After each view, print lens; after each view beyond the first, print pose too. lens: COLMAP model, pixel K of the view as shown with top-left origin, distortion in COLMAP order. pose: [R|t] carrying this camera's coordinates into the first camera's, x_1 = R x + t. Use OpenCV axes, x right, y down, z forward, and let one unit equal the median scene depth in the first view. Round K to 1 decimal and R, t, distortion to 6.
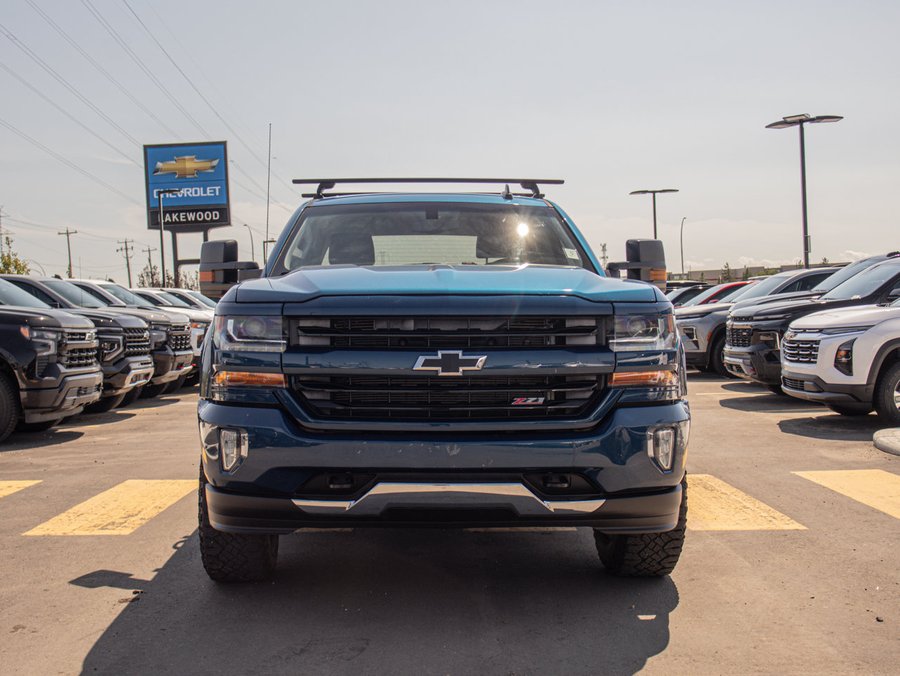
lens RADIAL K [[1227.3, 0, 481.0], [0, 1227.3, 336.5], [0, 0, 1]] dist [0.029542, 0.010155]
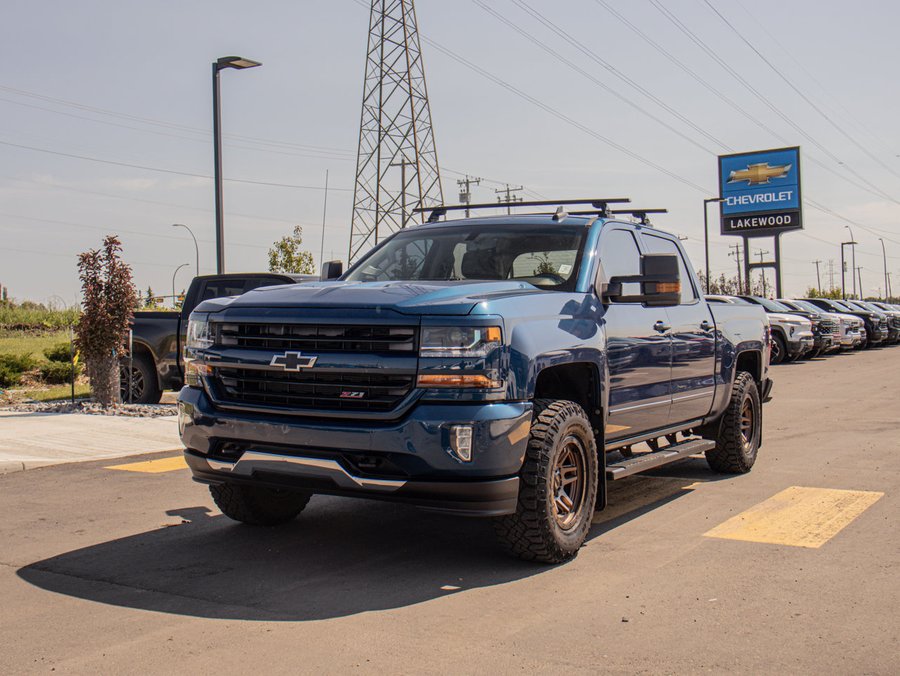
lens RADIAL K [[1227.3, 0, 481.0], [0, 1227.3, 336.5], [0, 0, 1]] dist [0.029542, 0.010155]
pose [[0.820421, 0.022692, -0.571310, 0.840095], [-0.022158, 0.999723, 0.007889, -0.017944], [0.571331, 0.006187, 0.820697, 0.068646]]
